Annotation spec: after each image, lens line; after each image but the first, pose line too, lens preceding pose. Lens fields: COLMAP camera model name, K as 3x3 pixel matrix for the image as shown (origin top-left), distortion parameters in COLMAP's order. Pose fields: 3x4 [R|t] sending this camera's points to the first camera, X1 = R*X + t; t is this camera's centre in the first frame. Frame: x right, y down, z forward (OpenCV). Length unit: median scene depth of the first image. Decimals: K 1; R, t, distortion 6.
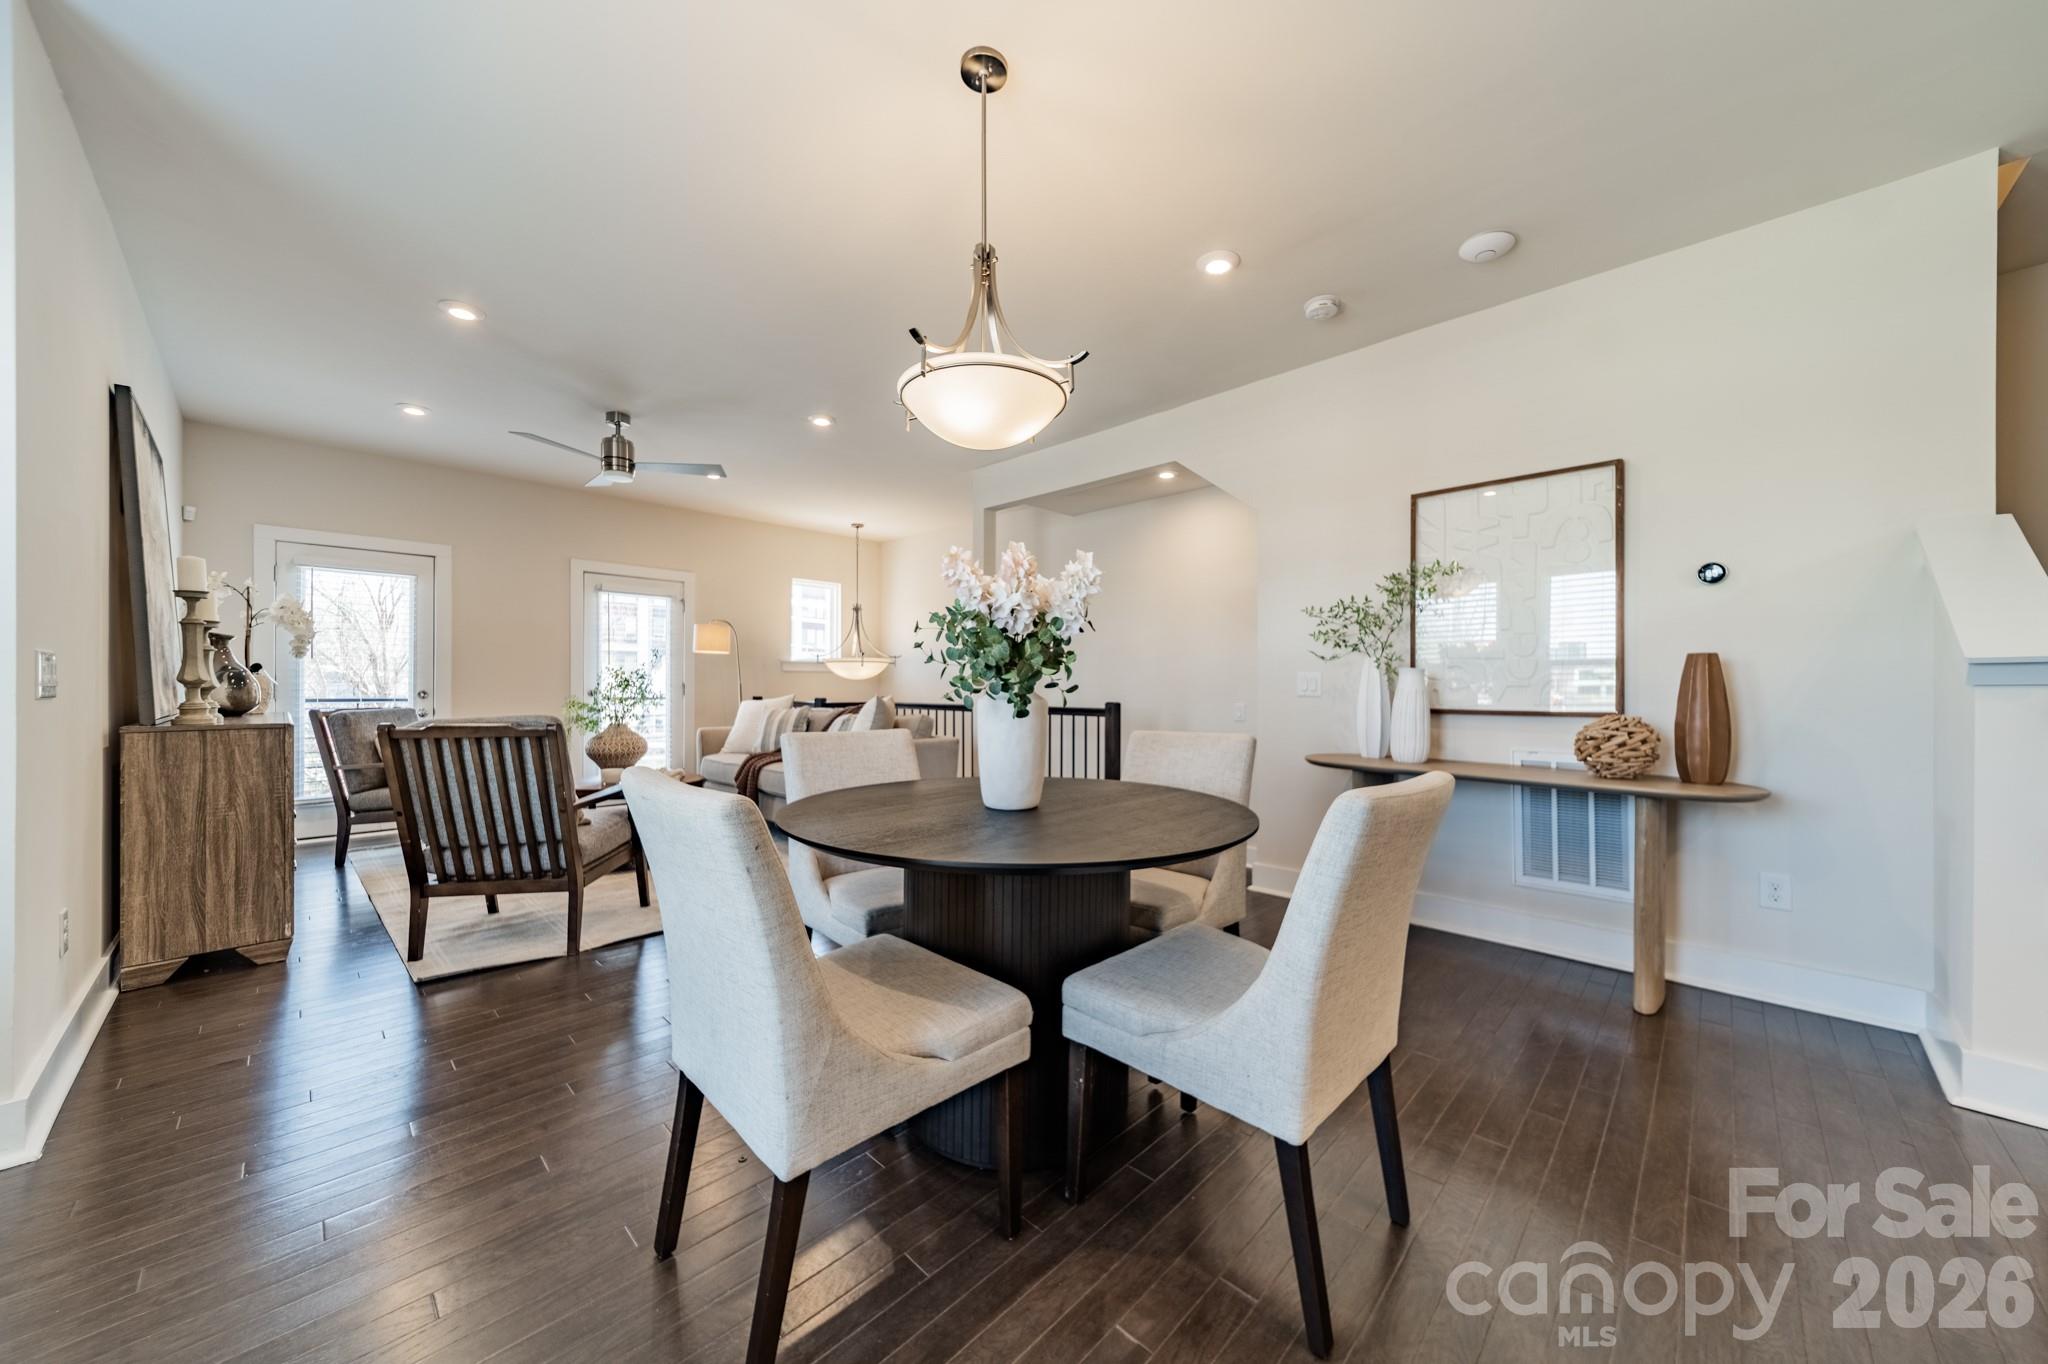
lens RADIAL K [[716.5, 0, 1036.0], [0, 716.5, 685.1], [0, 0, 1]] dist [0.005023, 0.000560]
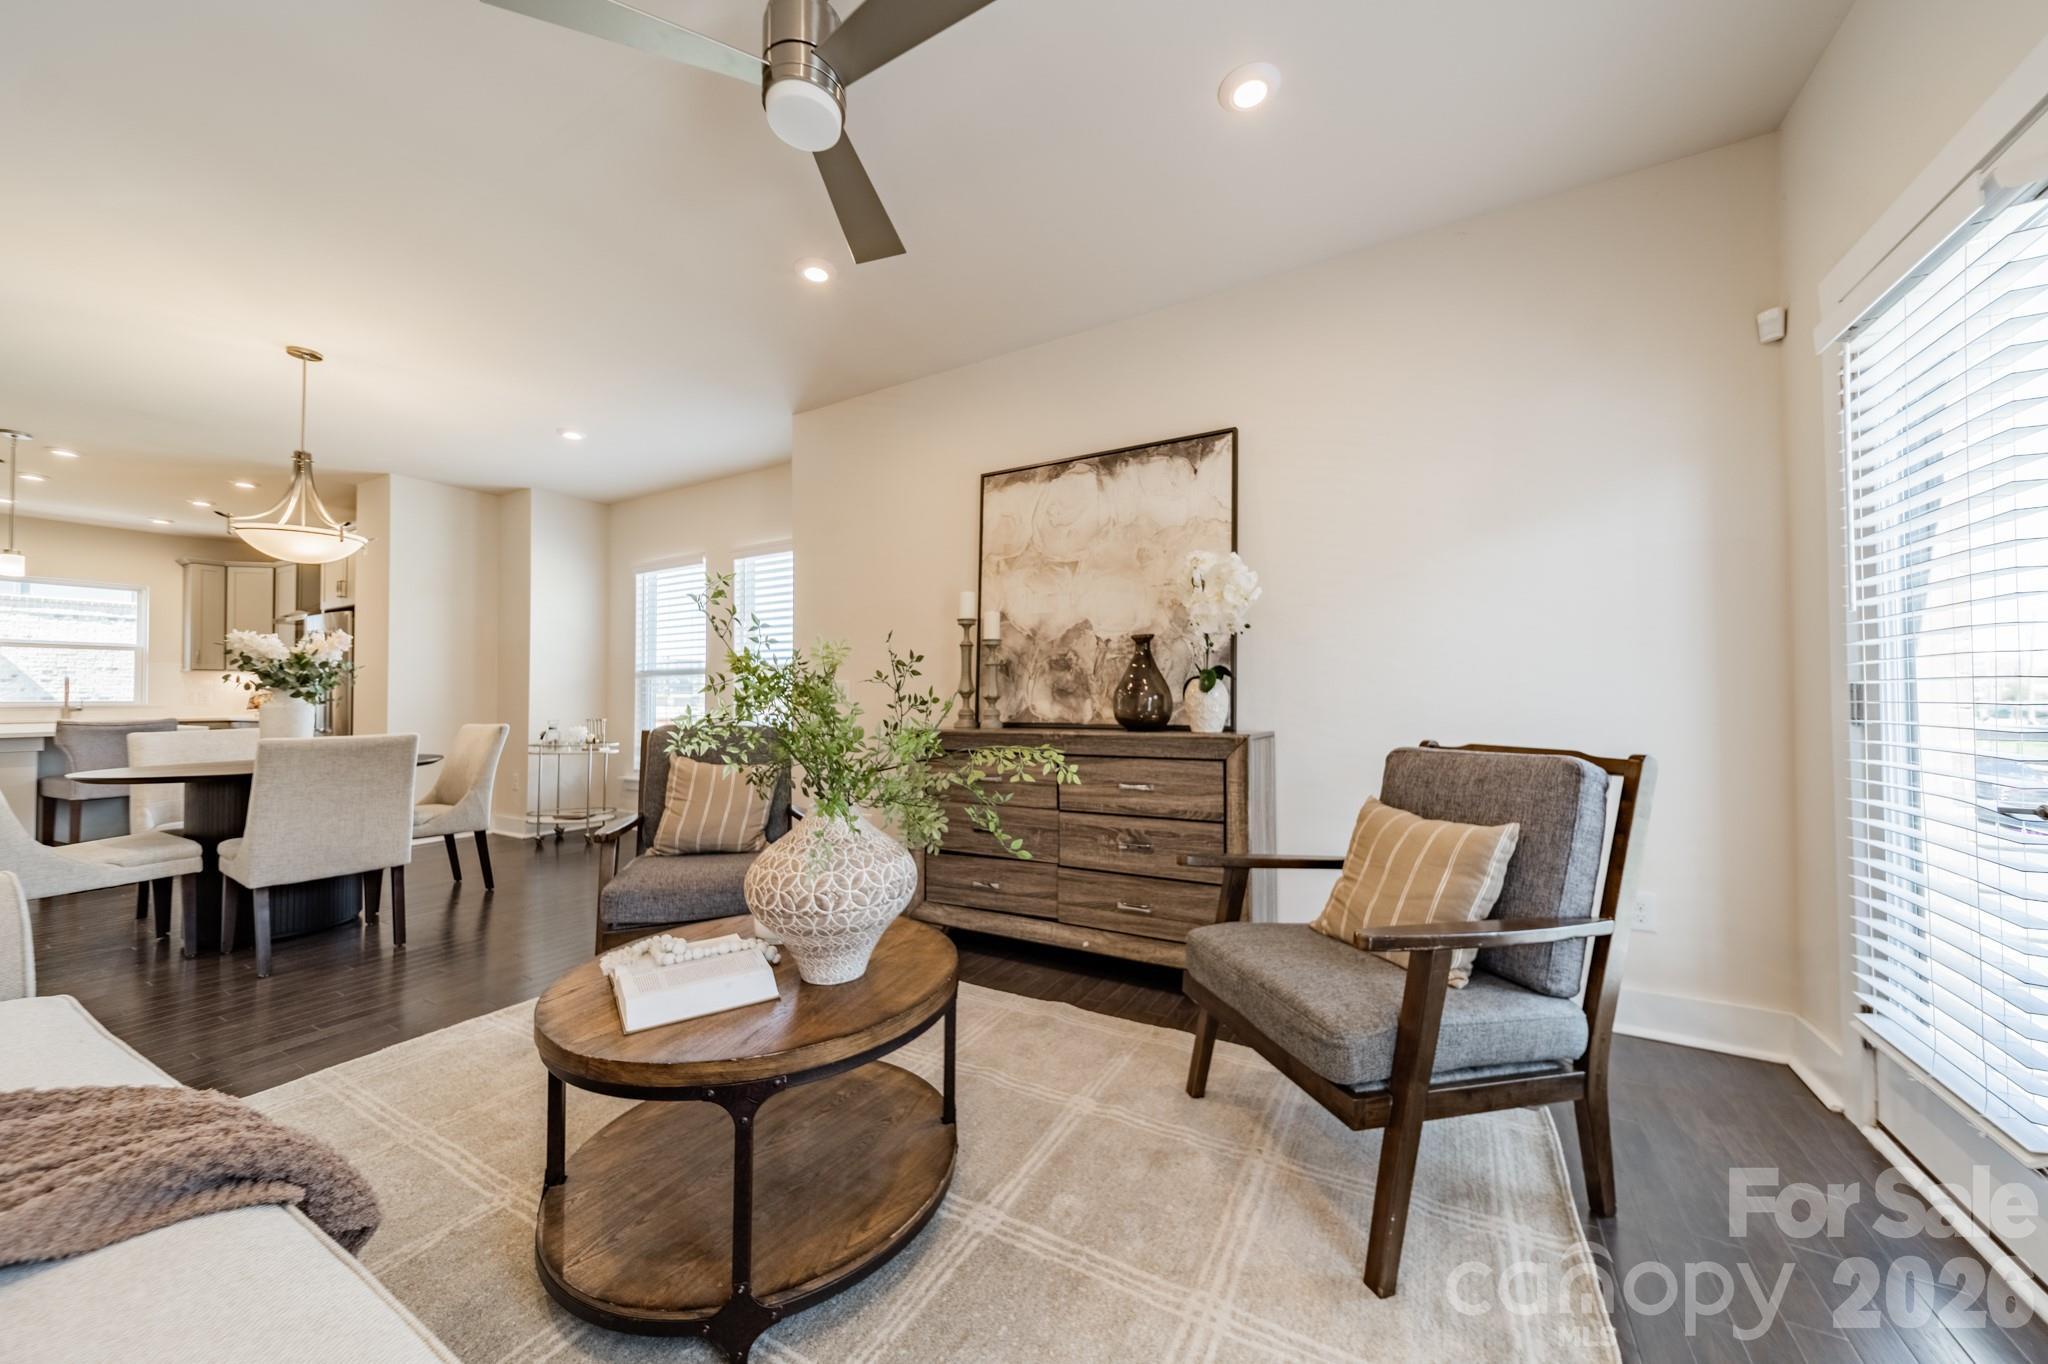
lens RADIAL K [[716.5, 0, 1026.1], [0, 716.5, 681.7], [0, 0, 1]] dist [0.005023, 0.000560]
pose [[-0.970208, -0.003136, -0.242253, -0.578995], [0.003039, 0.999680, -0.025112, 0.004605], [0.242255, -0.025100, -0.969888, 1.316297]]
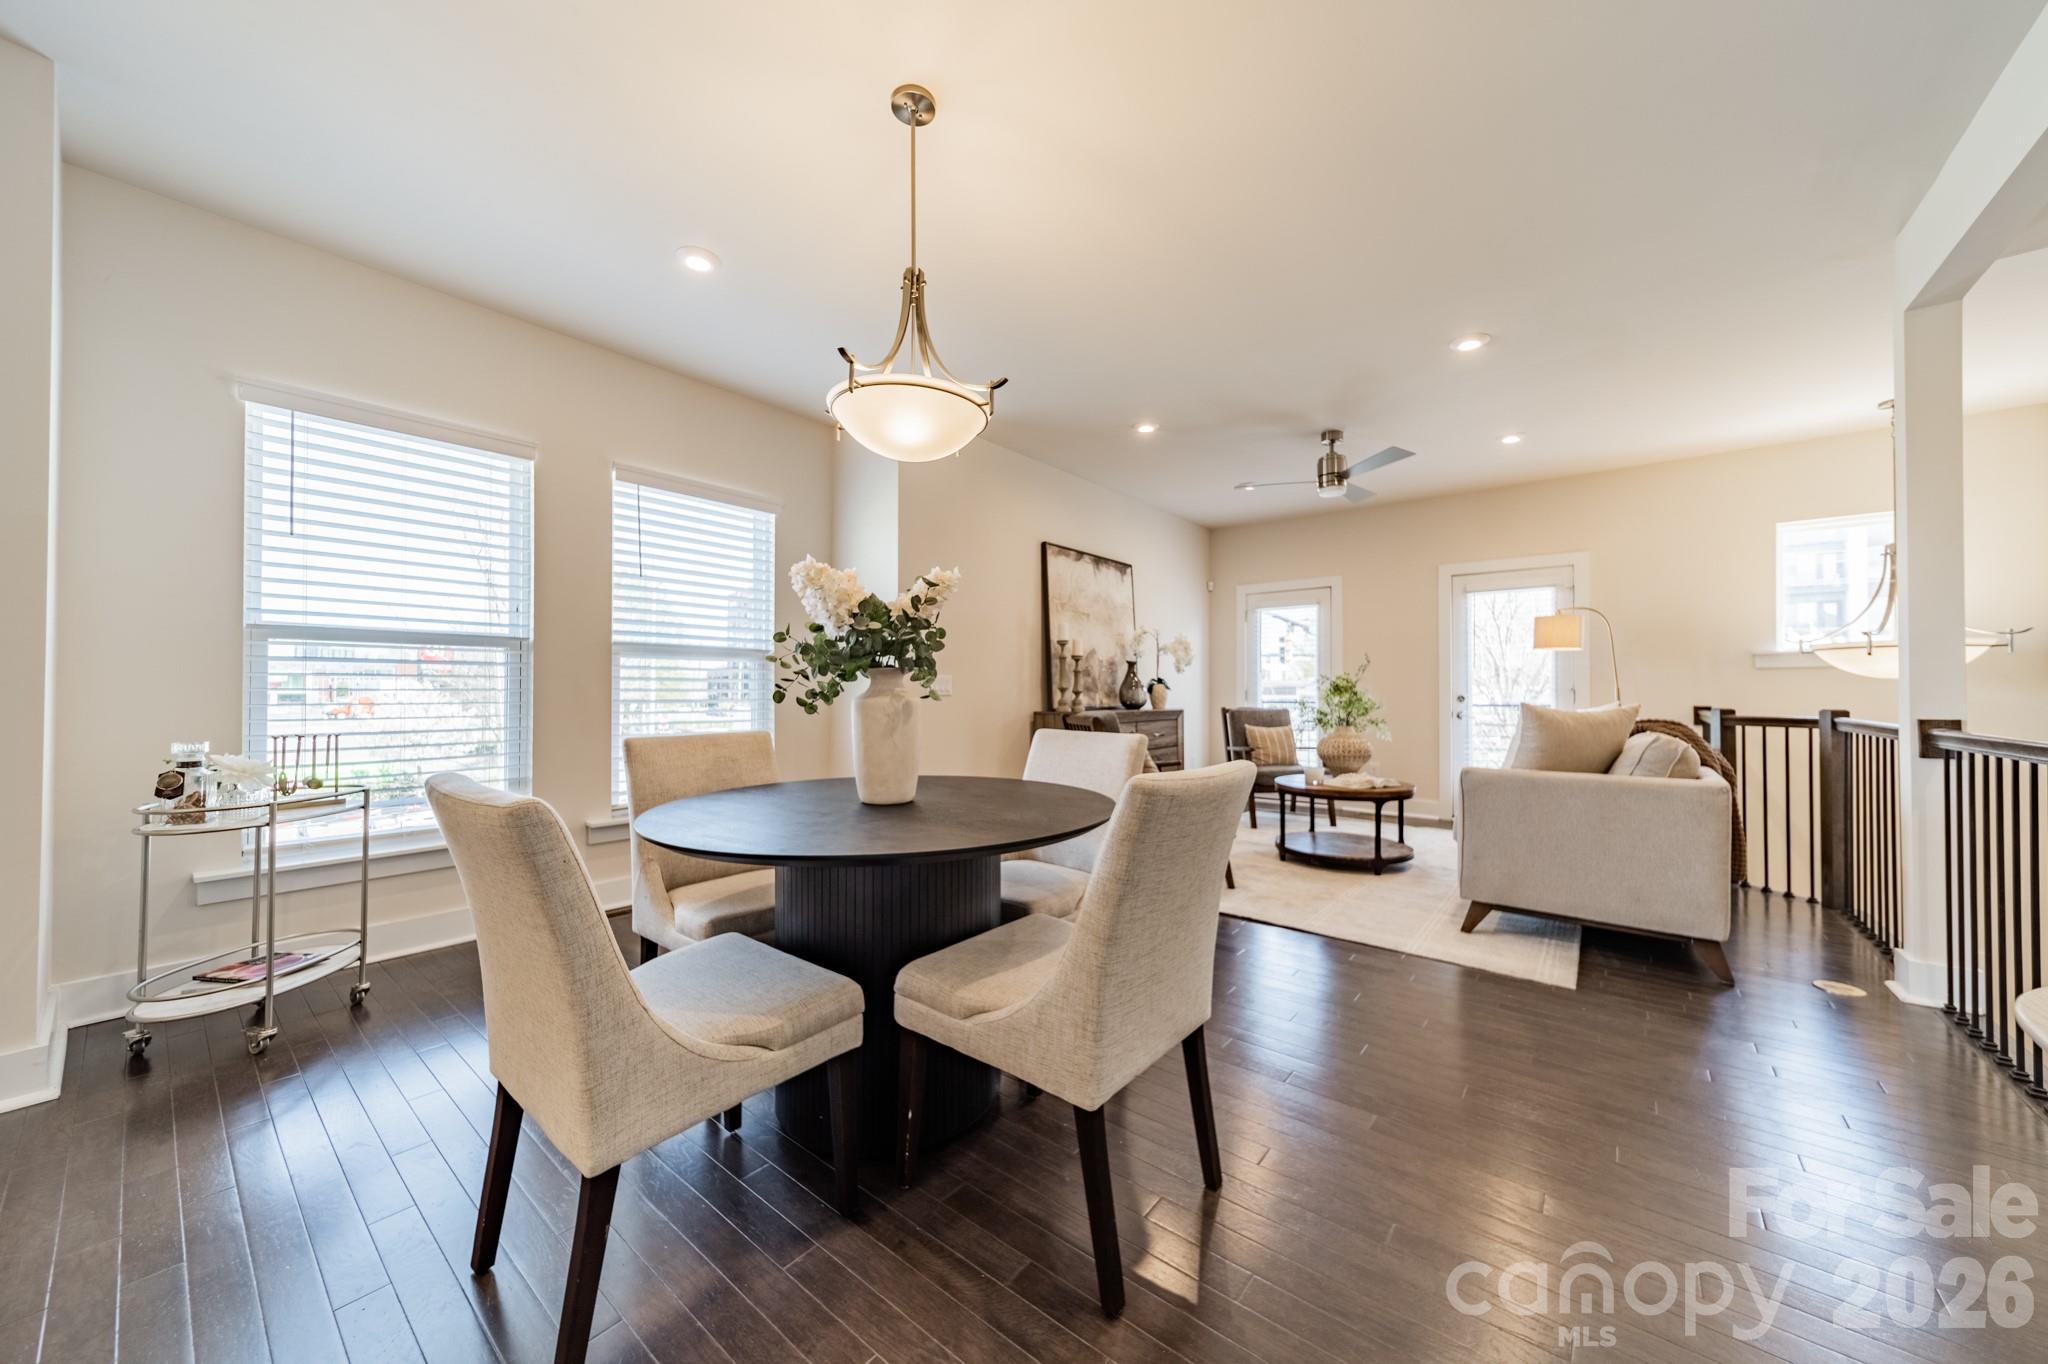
lens RADIAL K [[716.5, 0, 1029.5], [0, 716.5, 685.0], [0, 0, 1]] dist [0.005023, 0.000560]
pose [[0.079601, -0.012475, -0.996749, 0.405959], [0.000420, 0.999922, -0.012482, 0.005619], [0.996827, 0.000575, 0.079600, 0.455116]]
